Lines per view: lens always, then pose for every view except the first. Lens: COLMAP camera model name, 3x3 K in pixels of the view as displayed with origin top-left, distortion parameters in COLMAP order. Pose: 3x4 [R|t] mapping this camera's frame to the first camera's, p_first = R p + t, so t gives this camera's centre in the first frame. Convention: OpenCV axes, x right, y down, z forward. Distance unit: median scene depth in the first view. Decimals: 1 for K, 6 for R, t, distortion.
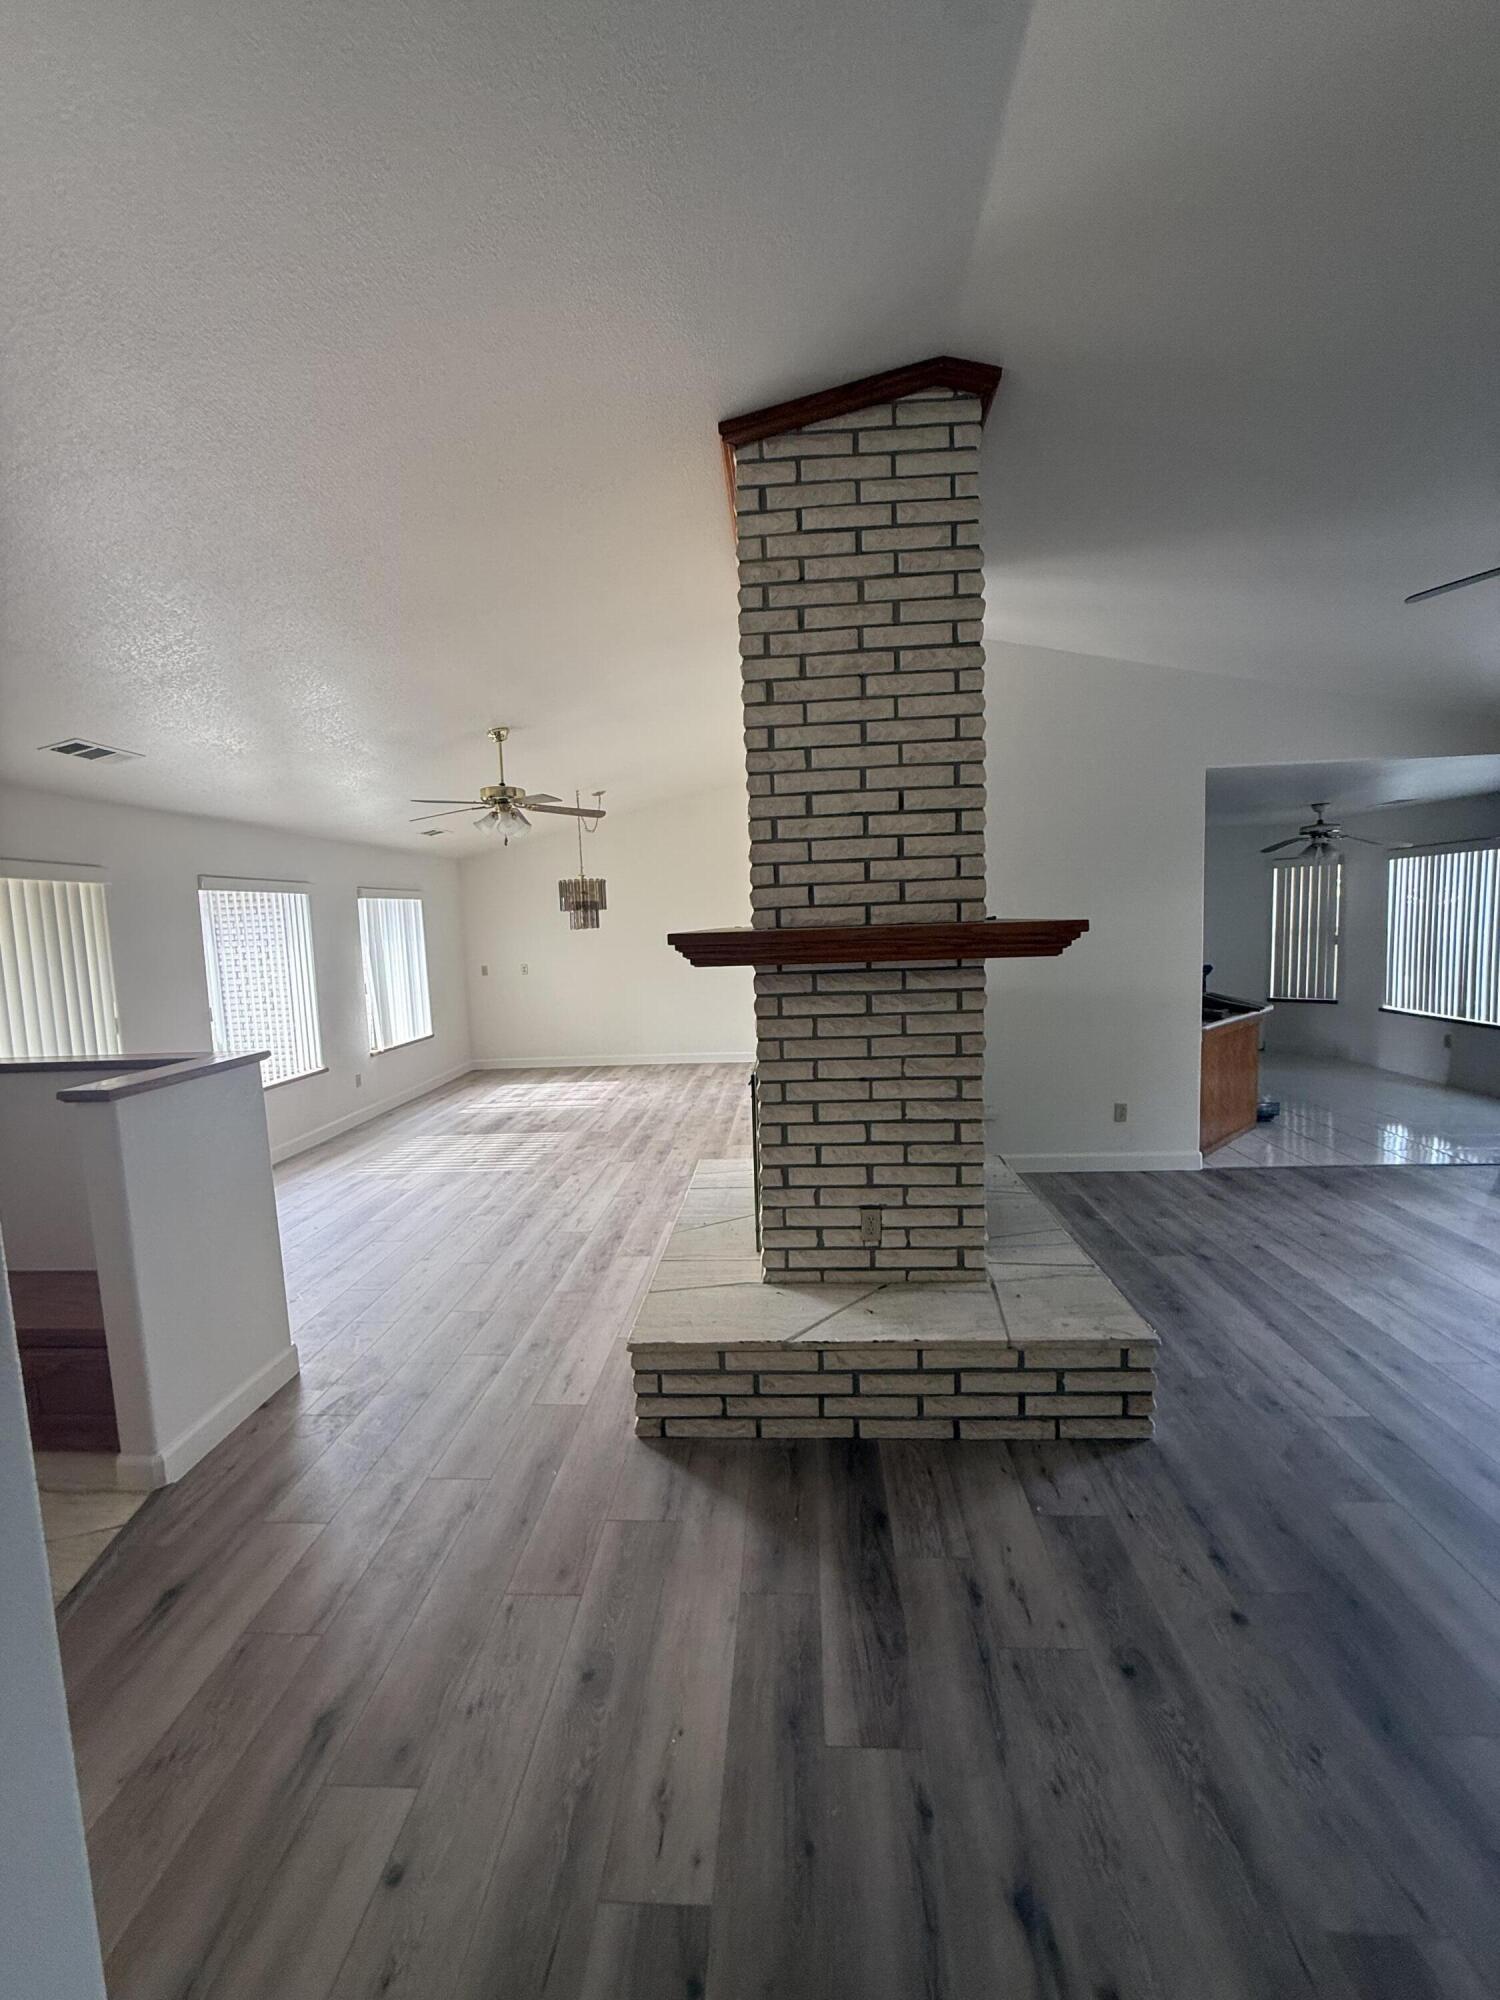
lens RADIAL K [[796.3, 0, 749.6], [0, 796.3, 996.3], [0, 0, 1]] dist [0.001145, -0.000144]
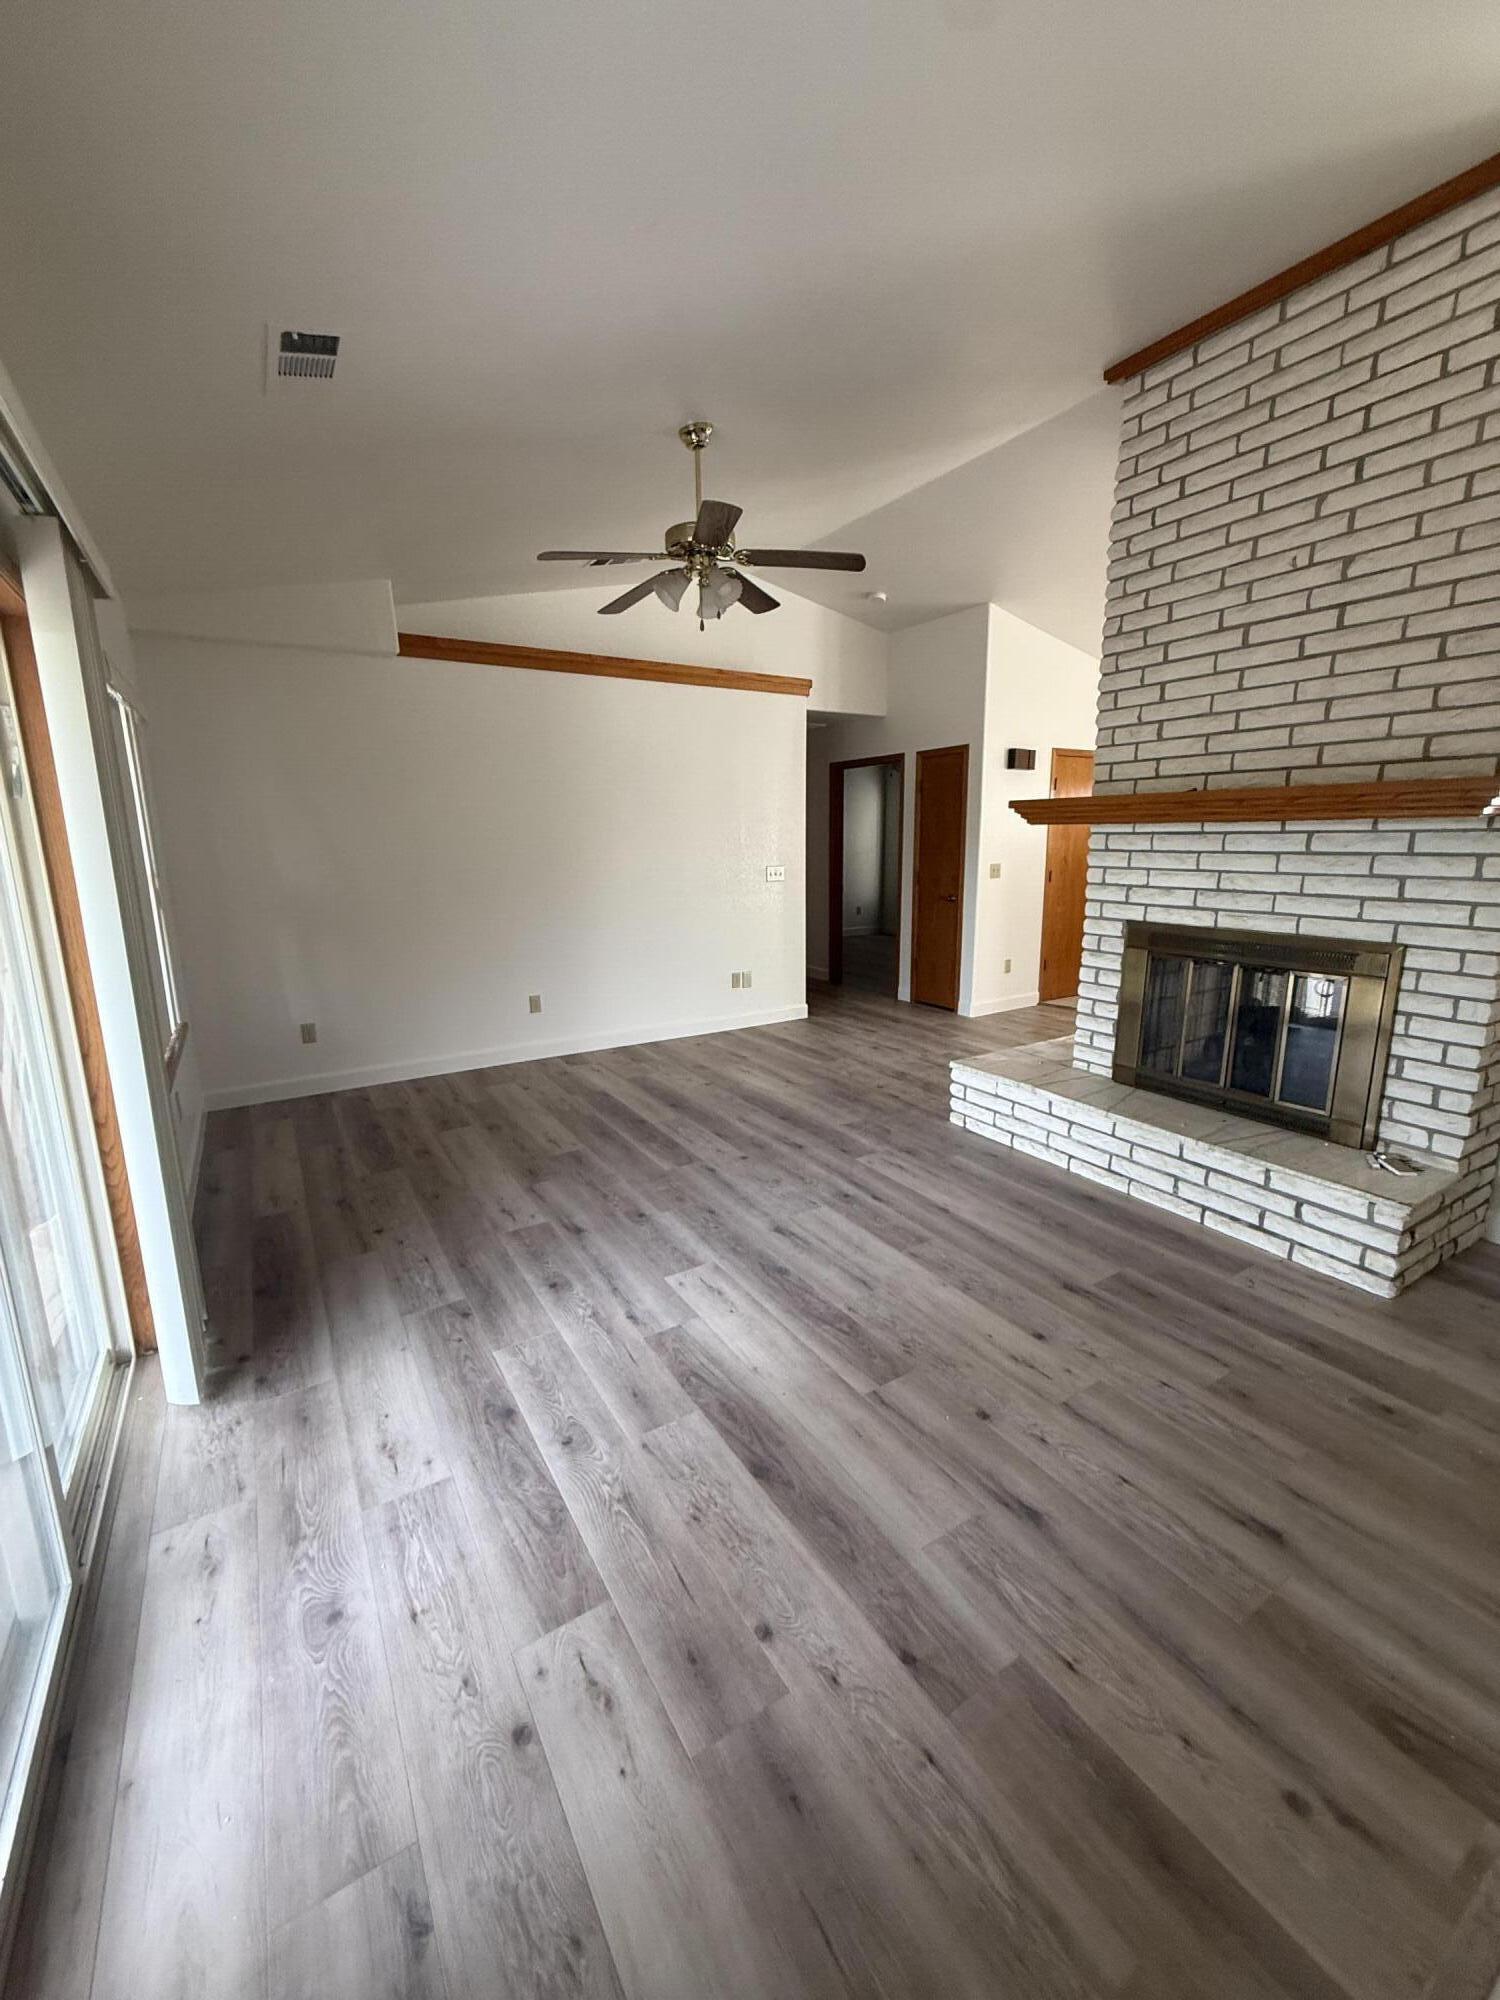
lens RADIAL K [[796.3, 0, 749.6], [0, 796.3, 996.3], [0, 0, 1]] dist [0.001145, -0.000144]
pose [[-0.813589, 0.160508, -0.558847, 1.046746], [-0.014236, 0.955356, 0.295115, -0.108803], [0.581265, 0.248058, -0.774982, 1.195266]]
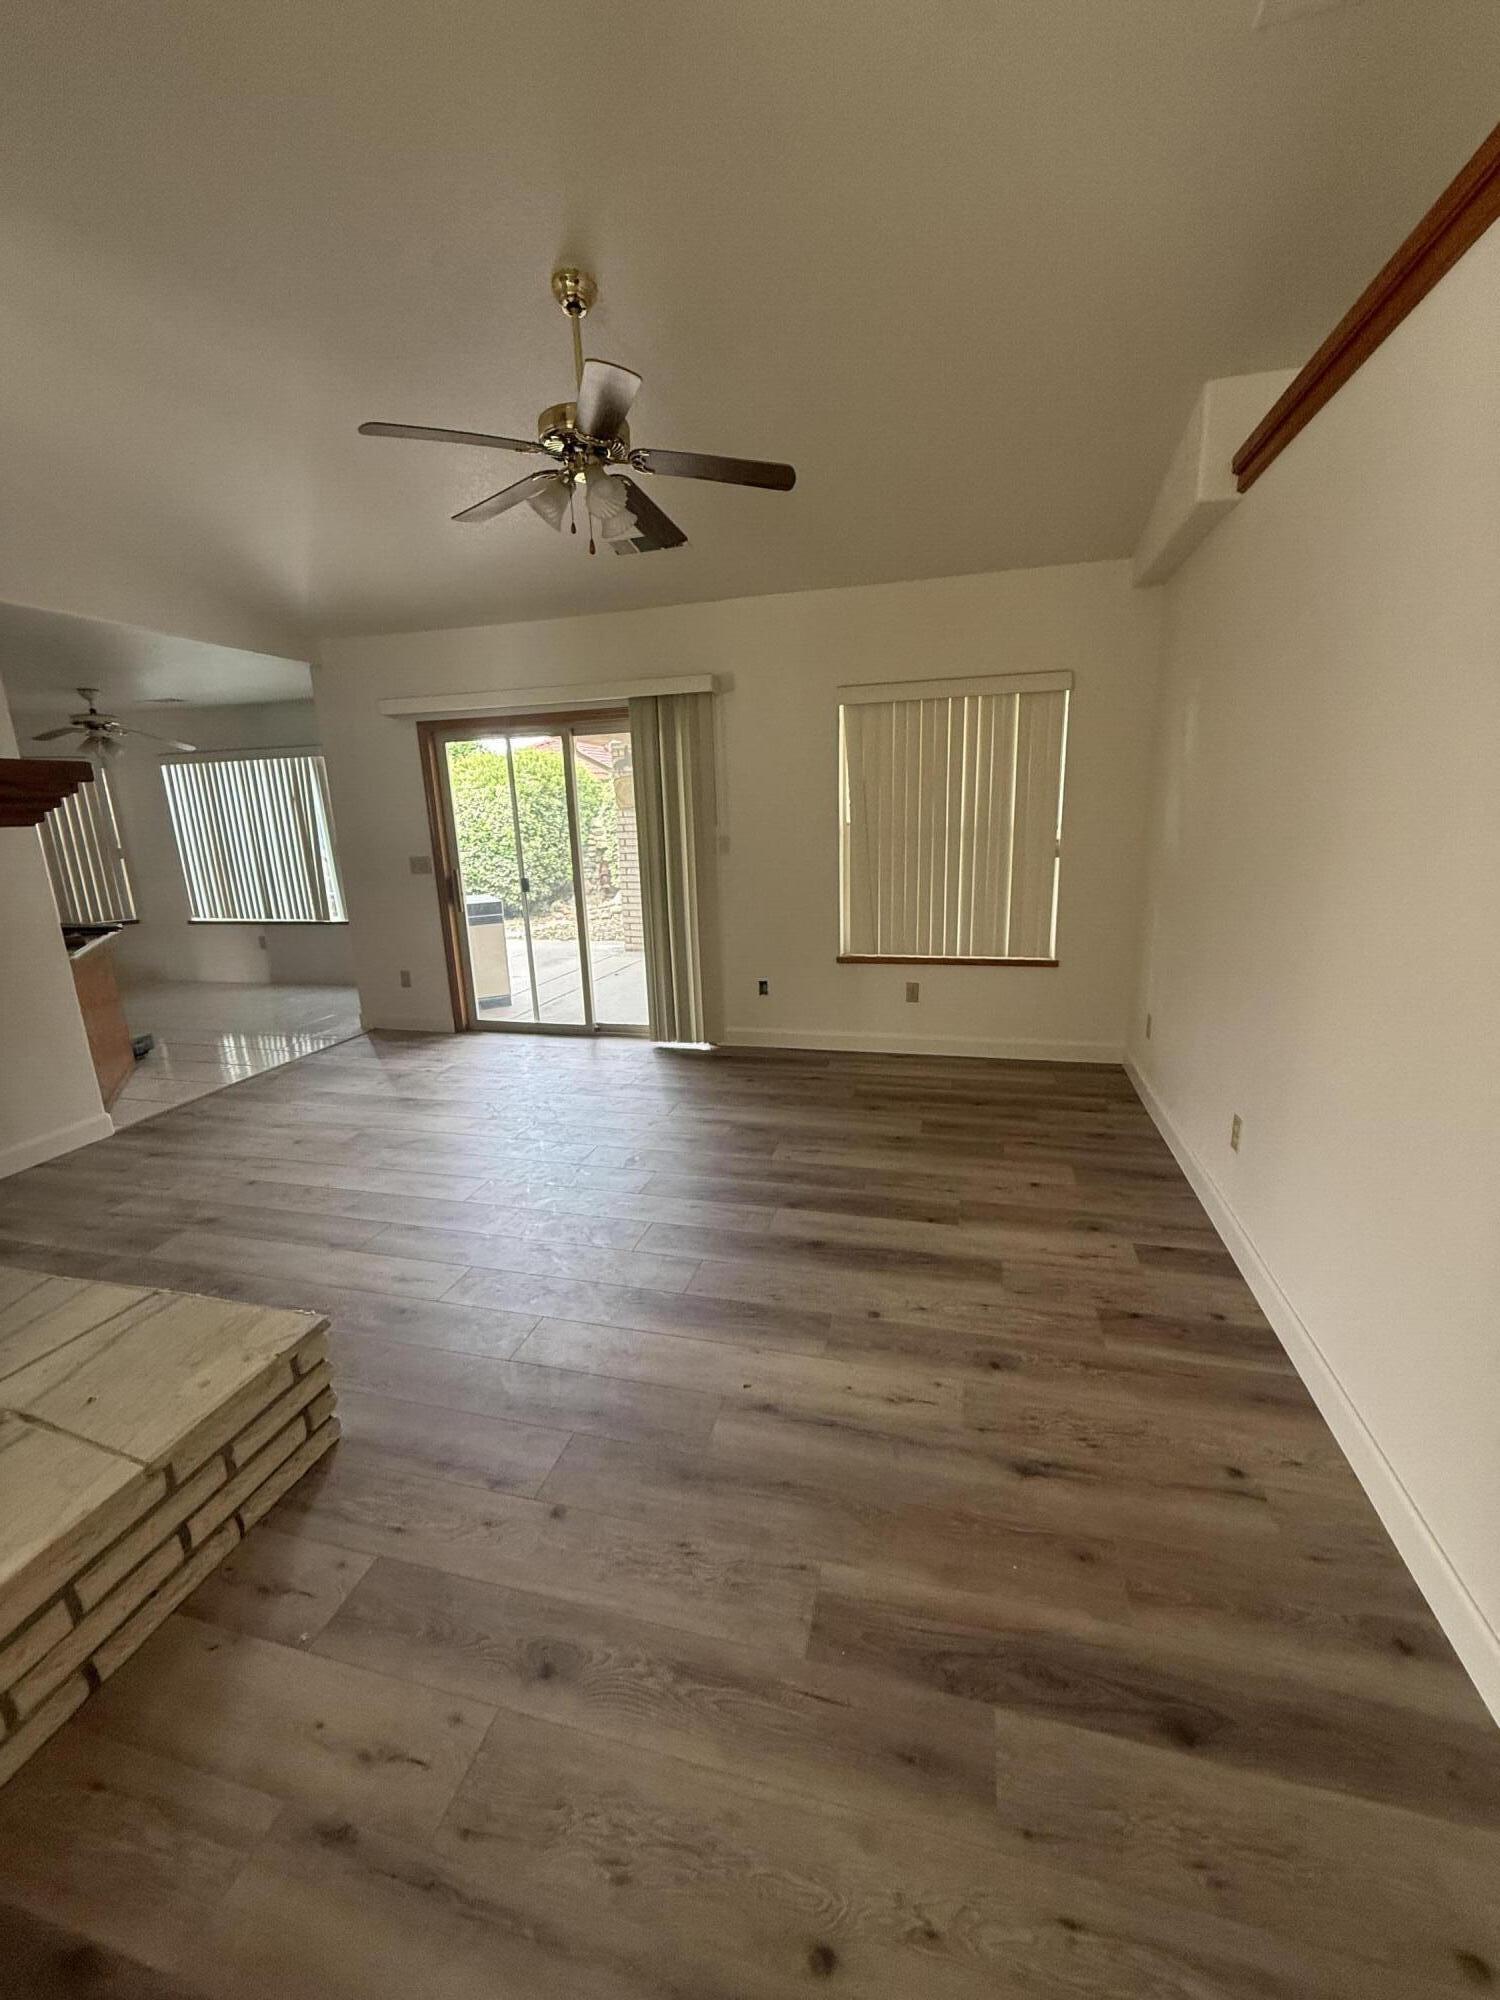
lens RADIAL K [[796.3, 0, 749.6], [0, 796.3, 996.3], [0, 0, 1]] dist [0.001145, -0.000144]
pose [[0.197704, -0.203071, 0.958997, -0.055778], [0.118935, 0.976049, 0.182162, 0.016348], [-0.973020, 0.078044, 0.217121, 0.236098]]
